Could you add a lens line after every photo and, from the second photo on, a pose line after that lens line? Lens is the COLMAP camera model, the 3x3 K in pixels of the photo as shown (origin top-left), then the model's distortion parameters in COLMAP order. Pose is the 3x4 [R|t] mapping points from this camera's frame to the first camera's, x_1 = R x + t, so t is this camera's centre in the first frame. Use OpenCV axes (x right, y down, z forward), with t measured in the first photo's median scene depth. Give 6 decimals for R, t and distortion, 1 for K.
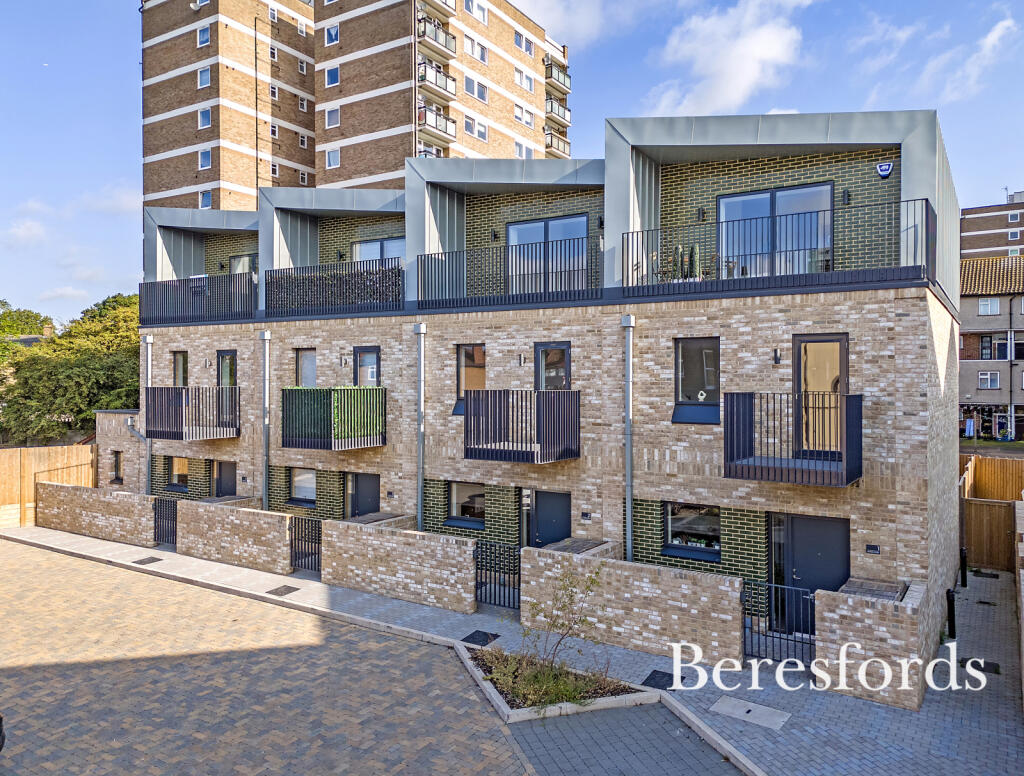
lens RADIAL K [[758.2, 0, 509.6], [0, 758.2, 379.0], [0, 0, 1]] dist [0.063003, -0.034071]
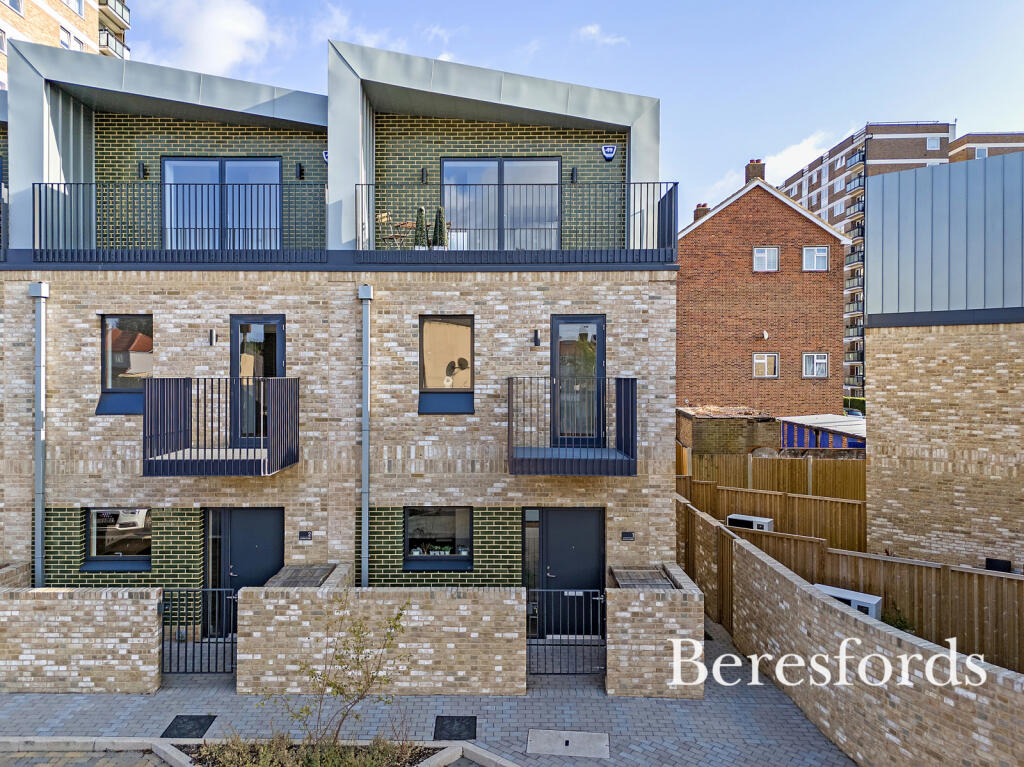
lens RADIAL K [[795.5, 0, 536.9], [0, 795.5, 370.3], [0, 0, 1]] dist [0.082105, -0.072782]
pose [[0.858991, -0.005534, 0.511960, -0.128437], [0.002941, 0.999978, 0.005875, 0.003541], [-0.511981, -0.003541, 0.858989, 0.164732]]
